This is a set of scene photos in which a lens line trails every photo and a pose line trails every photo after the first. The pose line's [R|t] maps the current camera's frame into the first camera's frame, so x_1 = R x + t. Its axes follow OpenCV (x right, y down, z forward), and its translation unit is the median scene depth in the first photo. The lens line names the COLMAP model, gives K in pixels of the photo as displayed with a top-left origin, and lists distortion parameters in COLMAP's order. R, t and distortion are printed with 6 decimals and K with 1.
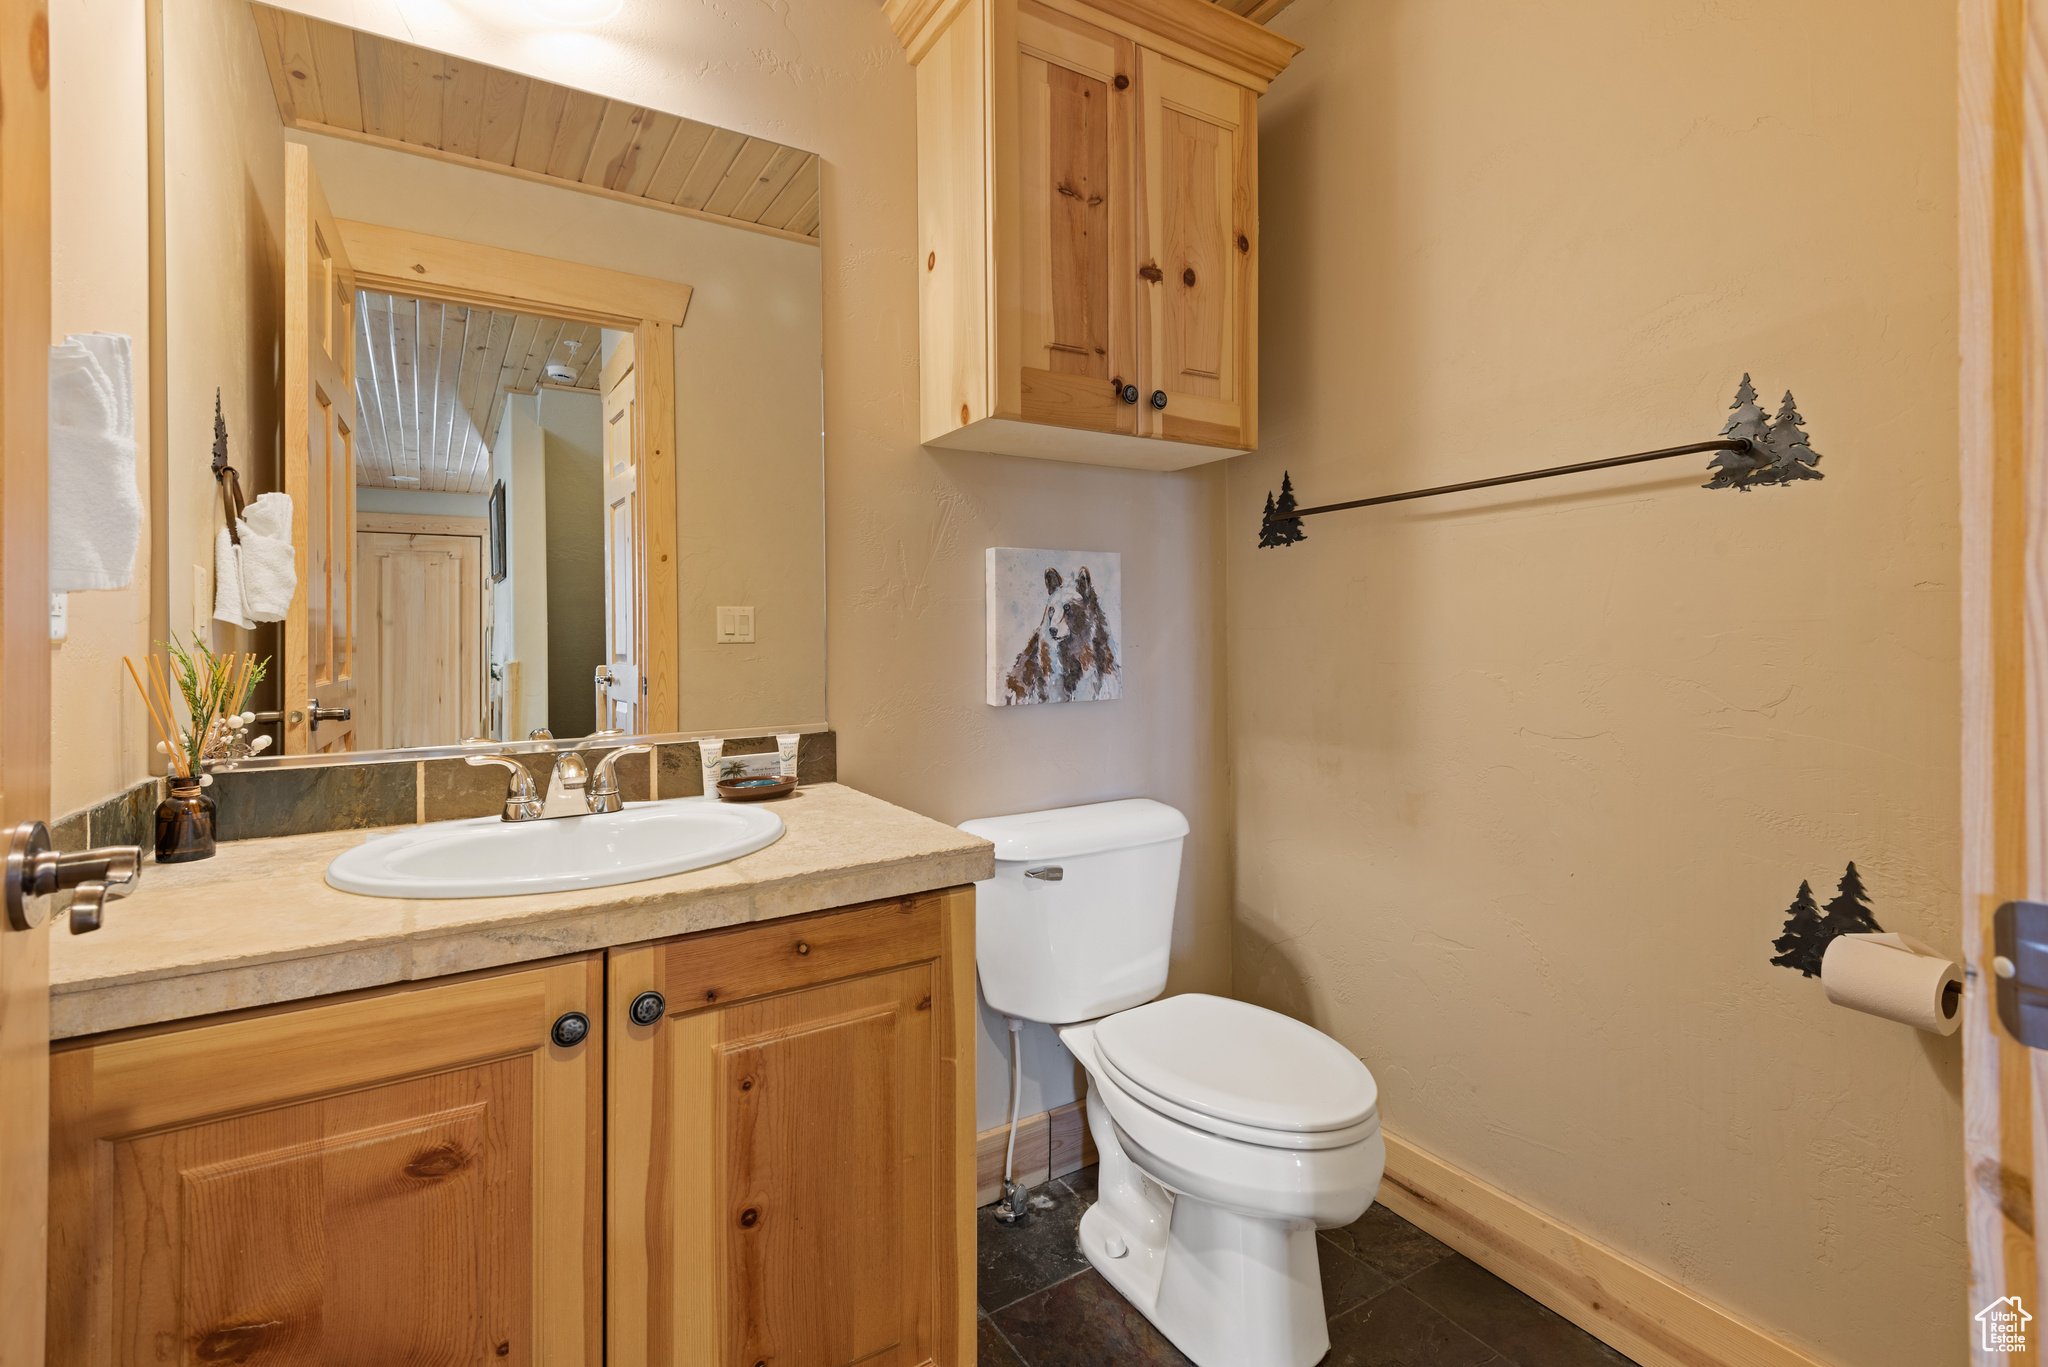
lens RADIAL K [[929.1, 0, 1027.7], [0, 929.1, 636.3], [0, 0, 1]] dist [0.031752, -0.015582]
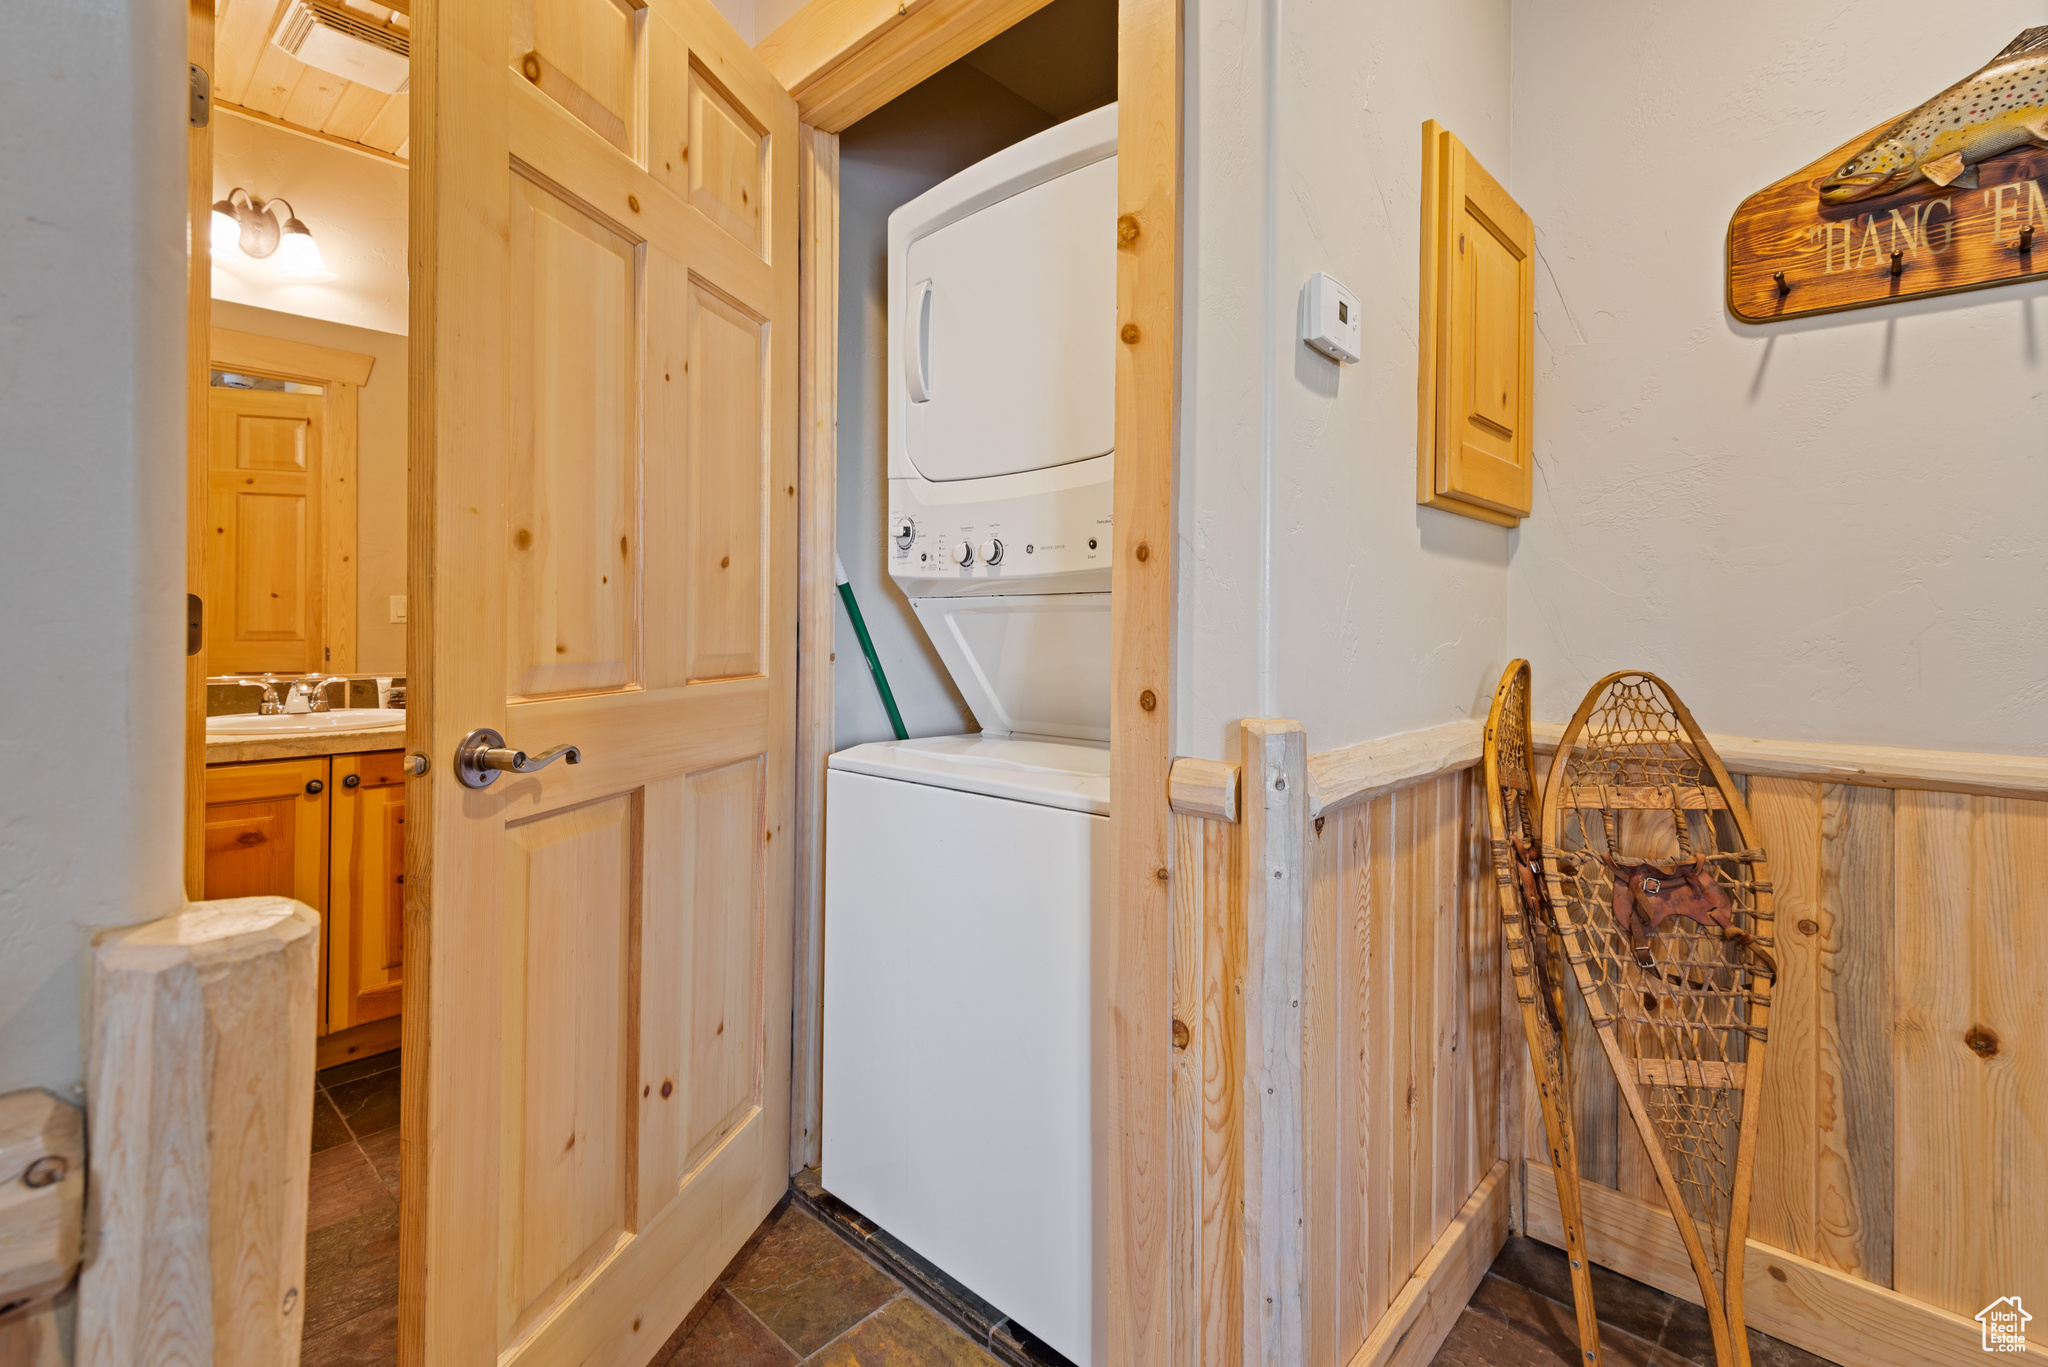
lens RADIAL K [[923.1, 0, 1017.6], [0, 923.1, 625.0], [0, 0, 1]] dist [0.004075, 0.000880]
pose [[0.962703, 0.017260, 0.270010, 0.525338], [-0.018062, 0.999837, 0.000487, -0.018493], [-0.269958, -0.005346, 0.962857, -1.558770]]
